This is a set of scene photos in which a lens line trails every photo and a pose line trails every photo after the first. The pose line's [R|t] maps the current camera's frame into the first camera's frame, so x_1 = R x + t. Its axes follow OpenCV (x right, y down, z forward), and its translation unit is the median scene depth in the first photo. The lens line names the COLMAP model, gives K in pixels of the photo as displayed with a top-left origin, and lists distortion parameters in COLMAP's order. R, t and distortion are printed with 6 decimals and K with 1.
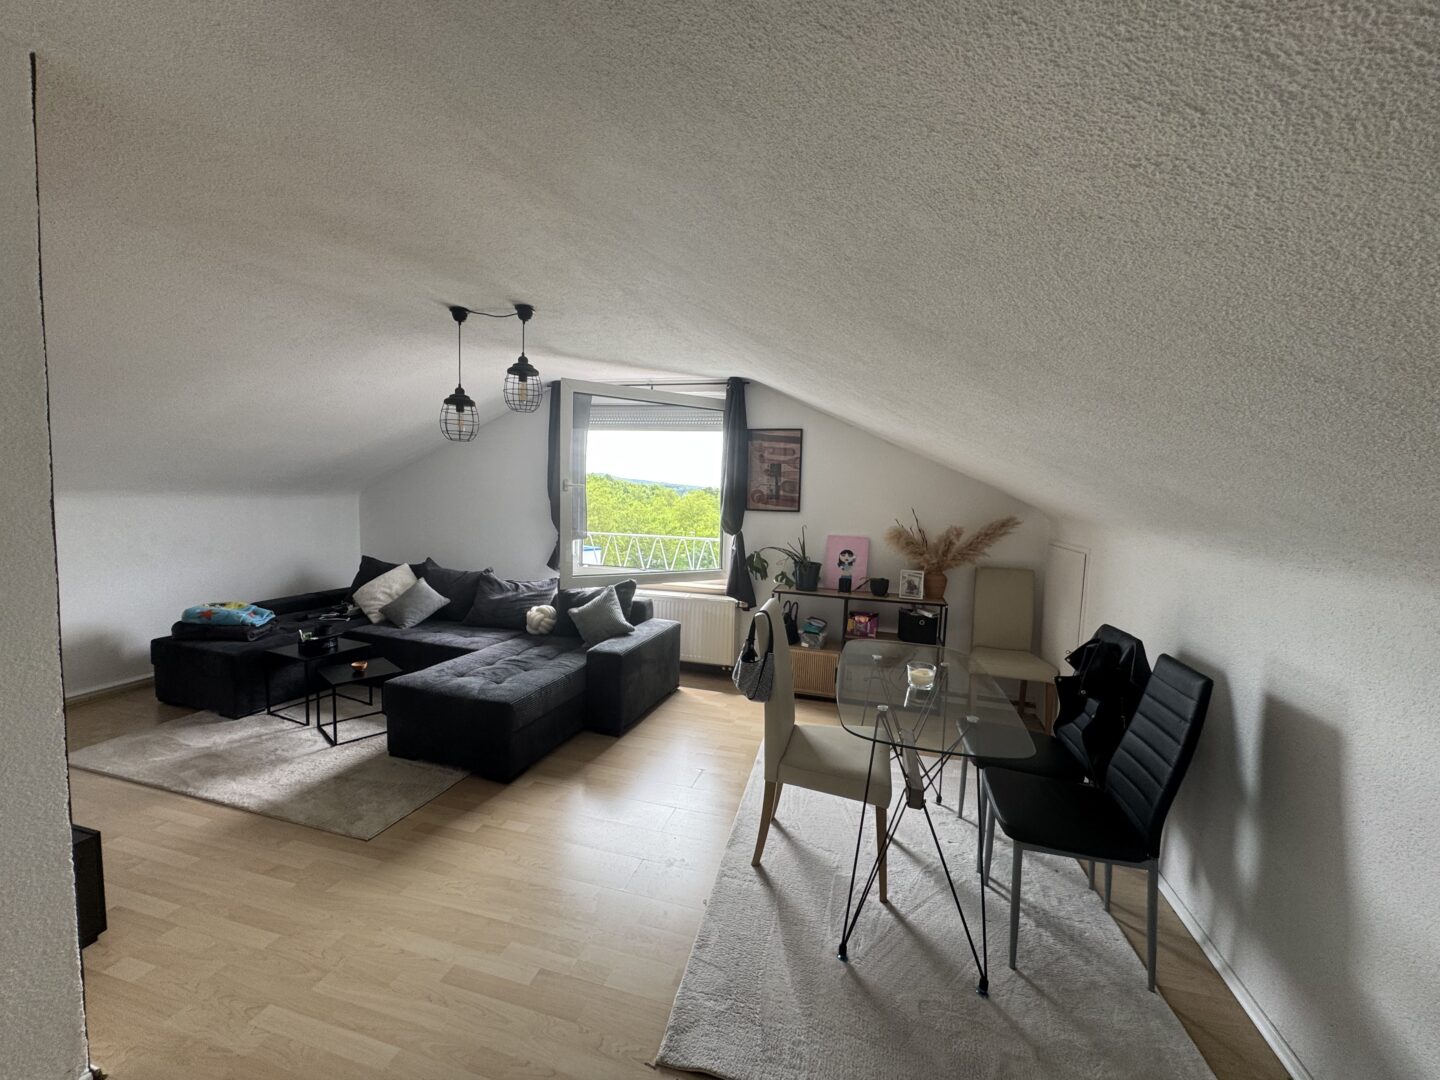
lens RADIAL K [[570.5, 0, 720.0], [0, 570.5, 540.0], [0, 0, 1]] dist [-0.000384, -0.000038]
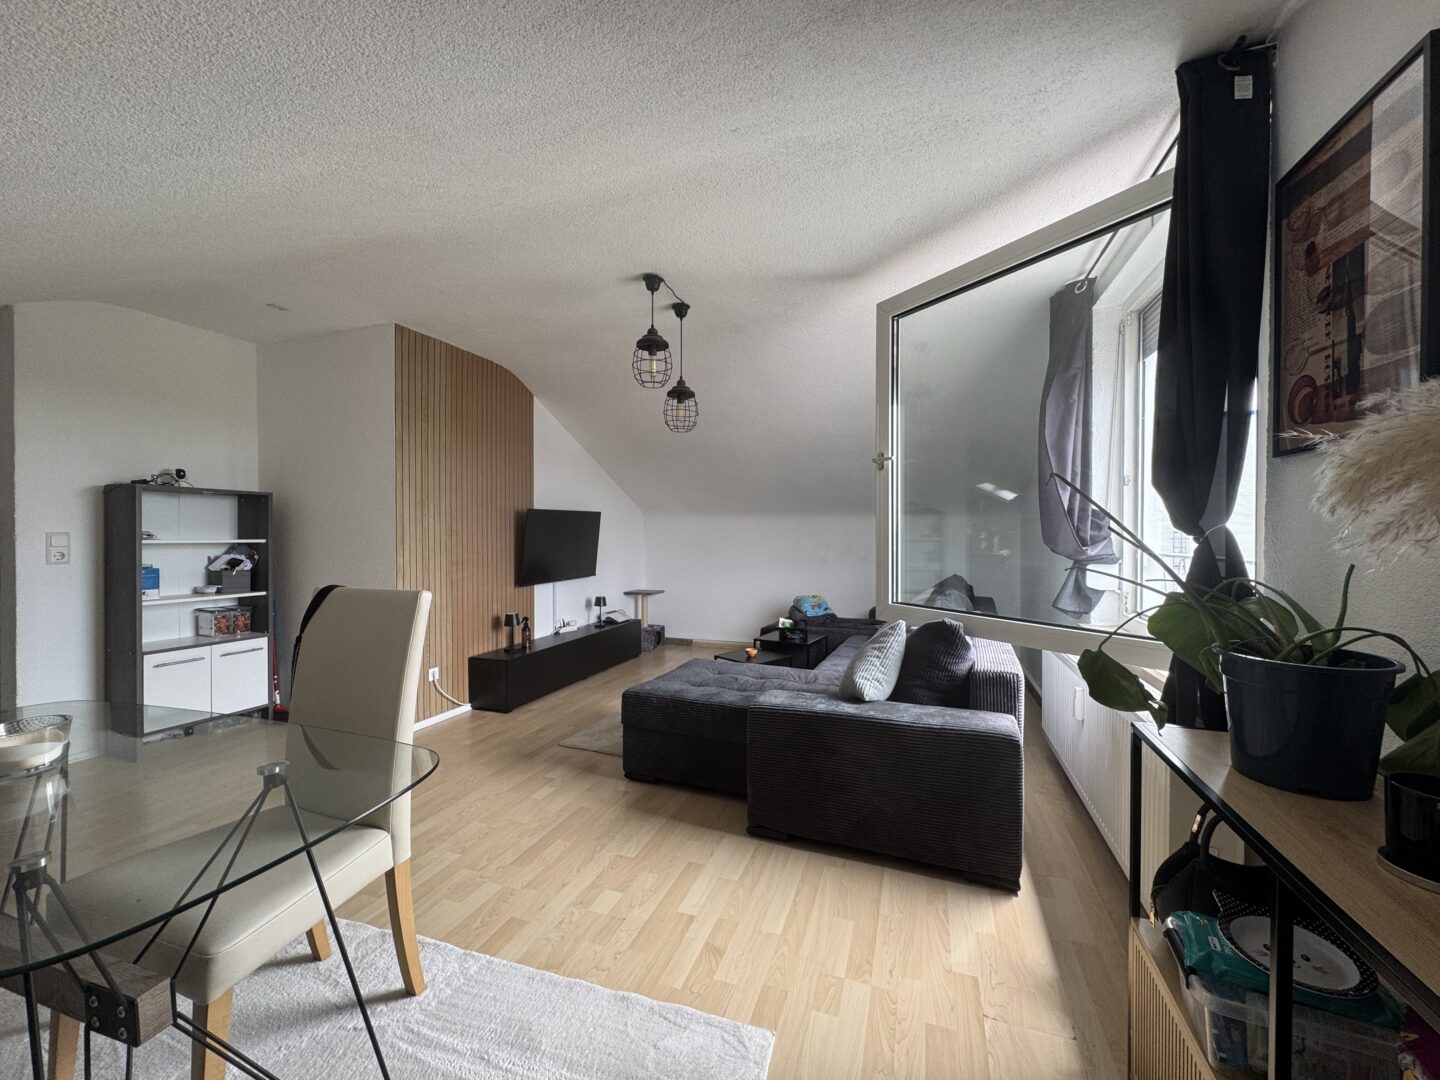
lens RADIAL K [[570.5, 0, 720.0], [0, 570.5, 540.0], [0, 0, 1]] dist [-0.000384, -0.000038]
pose [[-0.081604, -0.018139, -0.996500, 0.531464], [-0.078926, 0.996812, -0.011681, 0.022864], [0.993535, 0.077697, -0.082776, 1.101371]]
